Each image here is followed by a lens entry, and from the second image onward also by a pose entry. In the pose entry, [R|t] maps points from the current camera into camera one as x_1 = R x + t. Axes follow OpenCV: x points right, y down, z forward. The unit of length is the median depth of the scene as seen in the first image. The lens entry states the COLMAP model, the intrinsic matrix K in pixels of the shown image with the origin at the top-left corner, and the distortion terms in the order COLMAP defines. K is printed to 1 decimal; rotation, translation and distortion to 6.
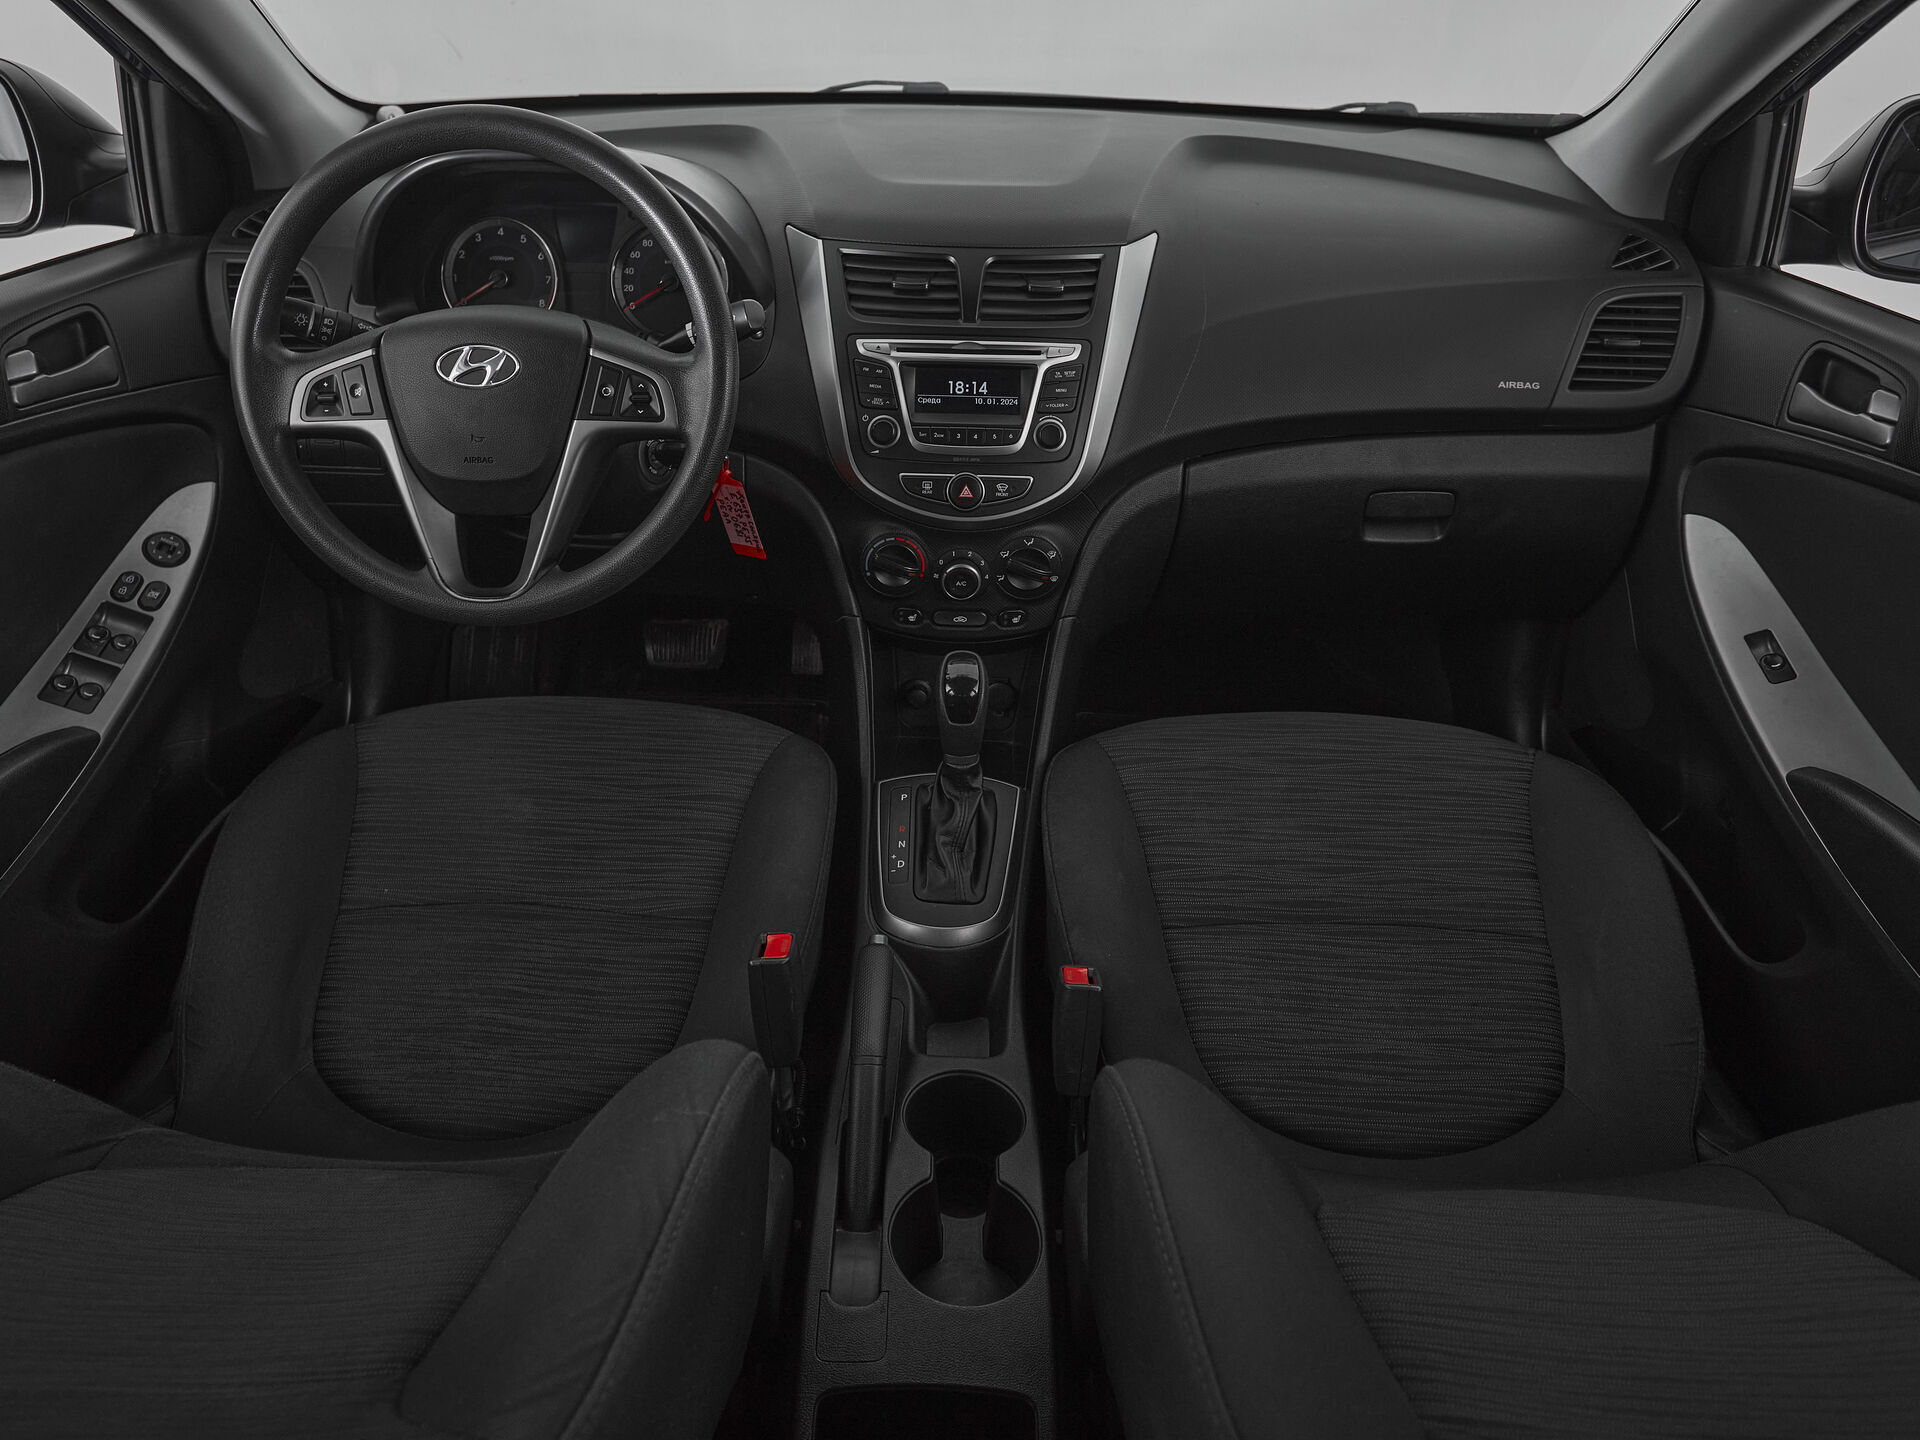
lens RADIAL K [[1350.9, 0, 928.6], [0, 1350.9, 719.5], [0, 0, 1]] dist [-0.060553, 0.043773]
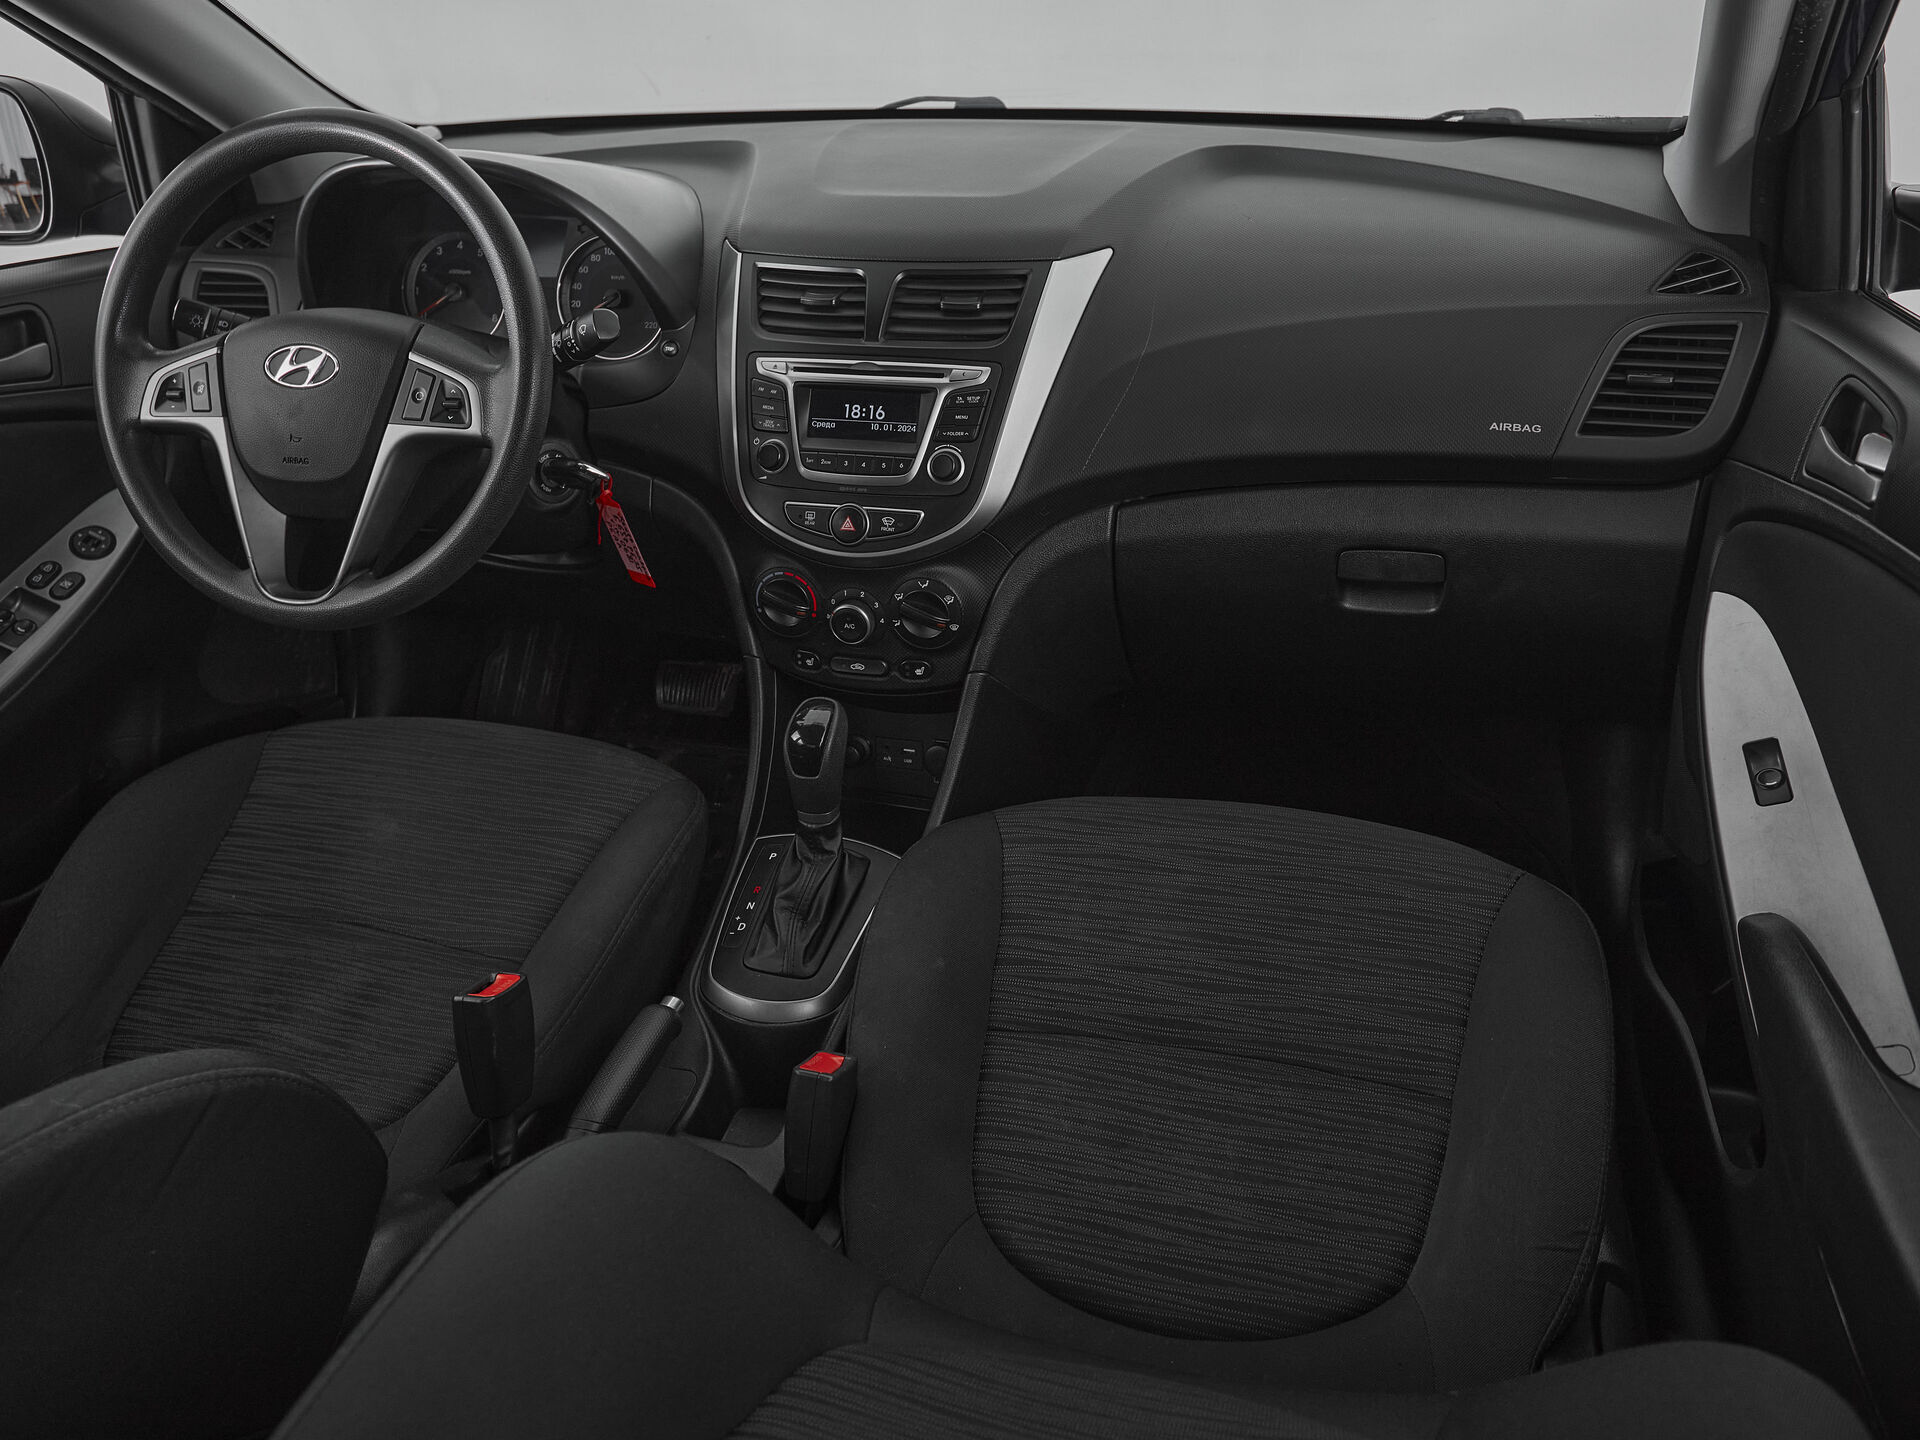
lens RADIAL K [[1485.2, 0, 988.1], [0, 1485.2, 726.3], [0, 0, 1]] dist [-0.052239, 0.047497]
pose [[0.973445, 0.075208, -0.216214, 0.344571], [-0.088842, 0.994579, -0.054028, 0.012236], [0.210979, 0.071802, 0.974850, 0.054732]]
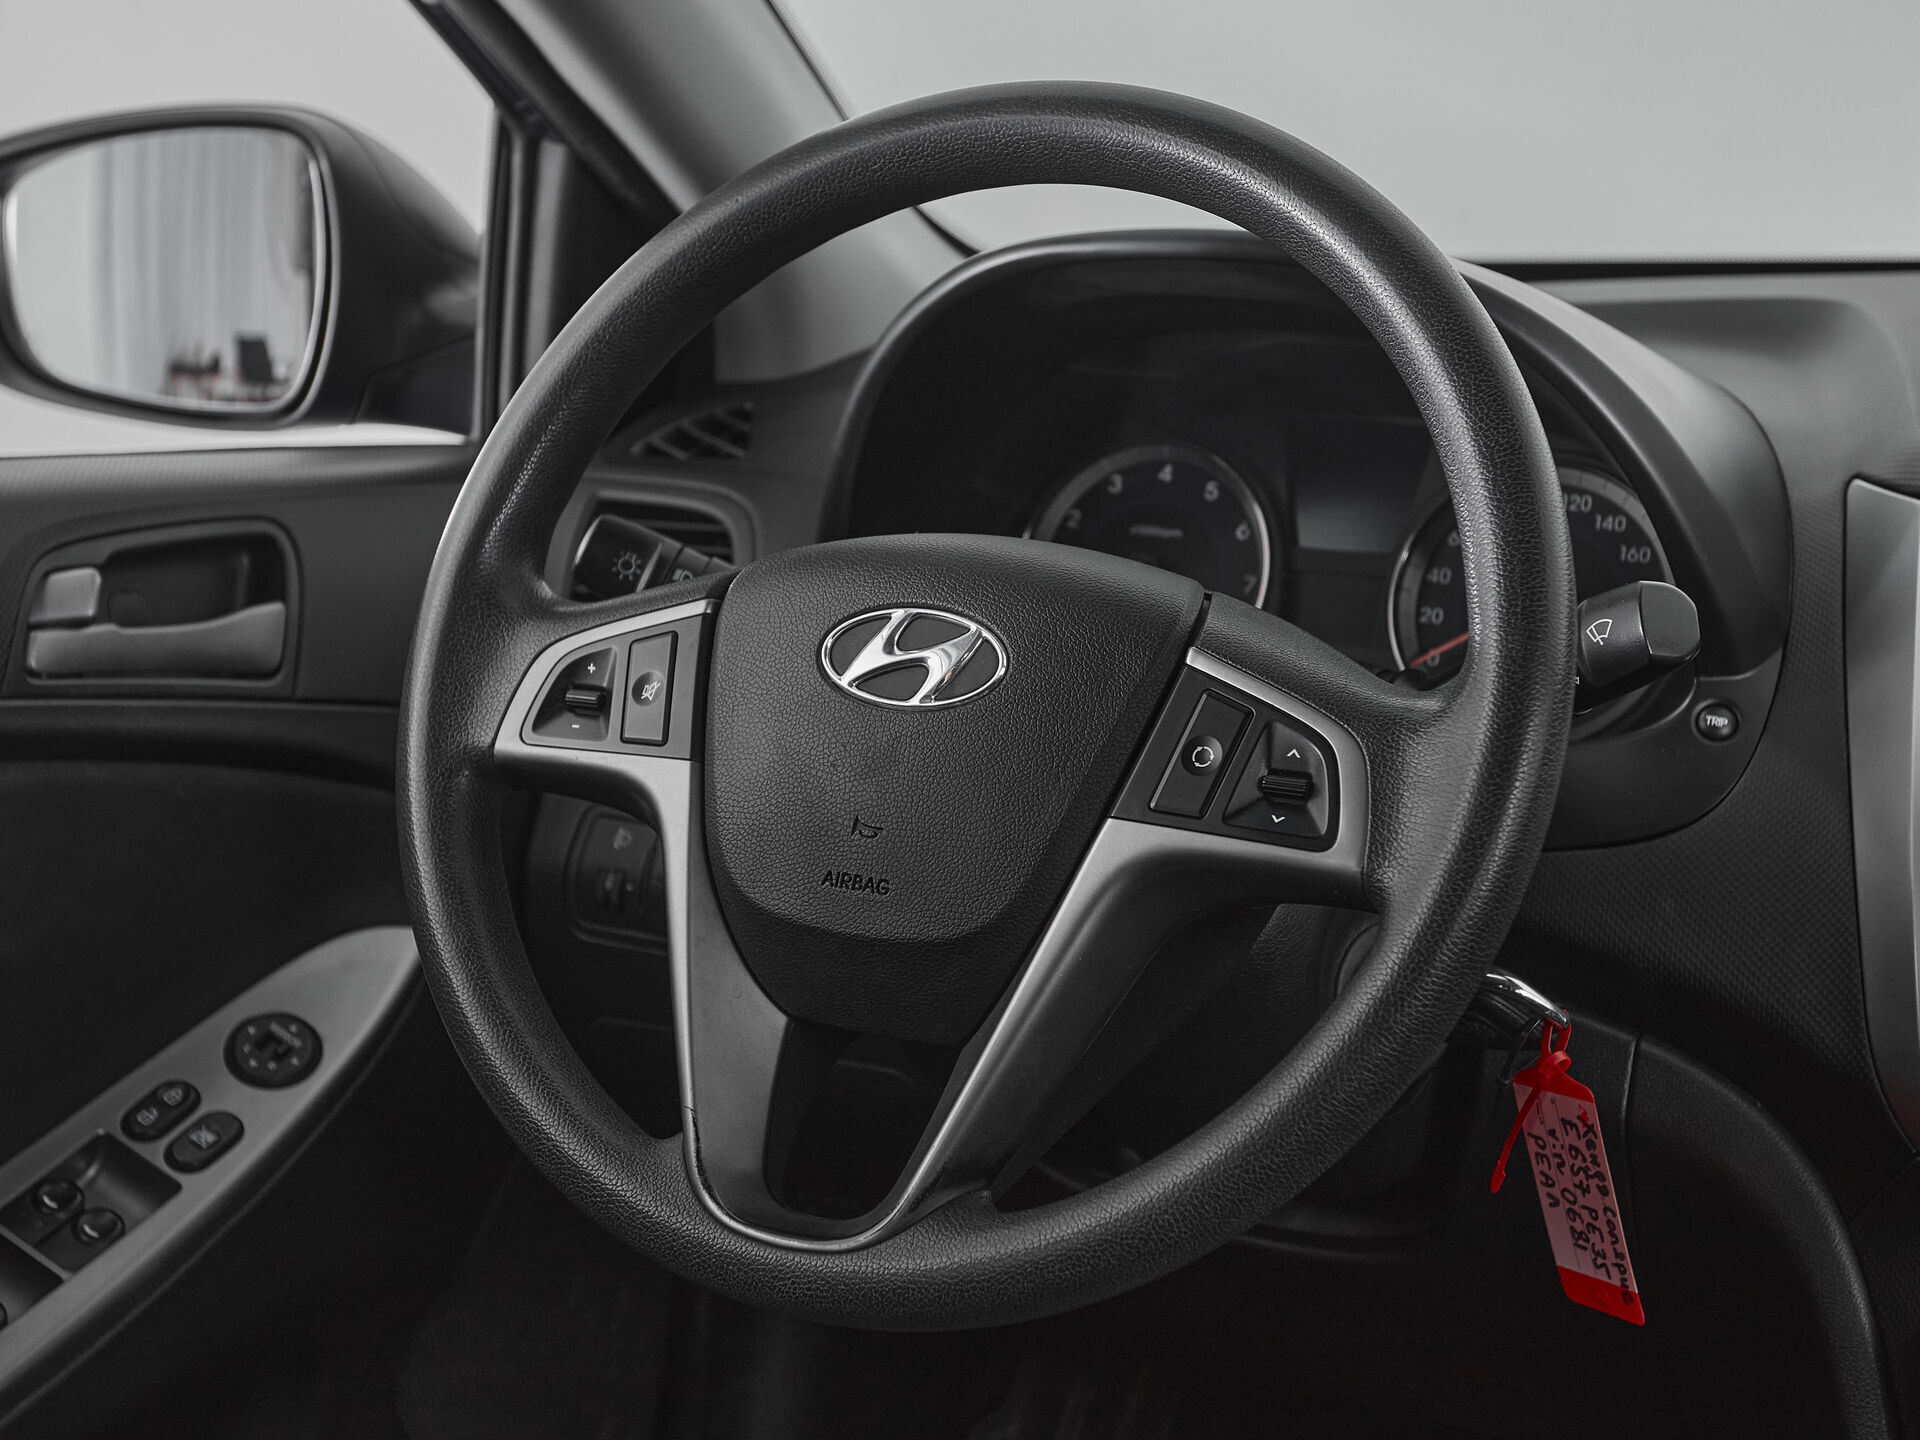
lens RADIAL K [[2852.8, 0, 916.6], [0, 2852.8, 728.6], [0, 0, 1]] dist [0.025276, 0.000000]
pose [[0.875455, 0.073748, -0.477640, 0.058955], [-0.244348, 0.920215, -0.305777, 0.011890], [0.416980, 0.384404, 0.823627, 0.259258]]
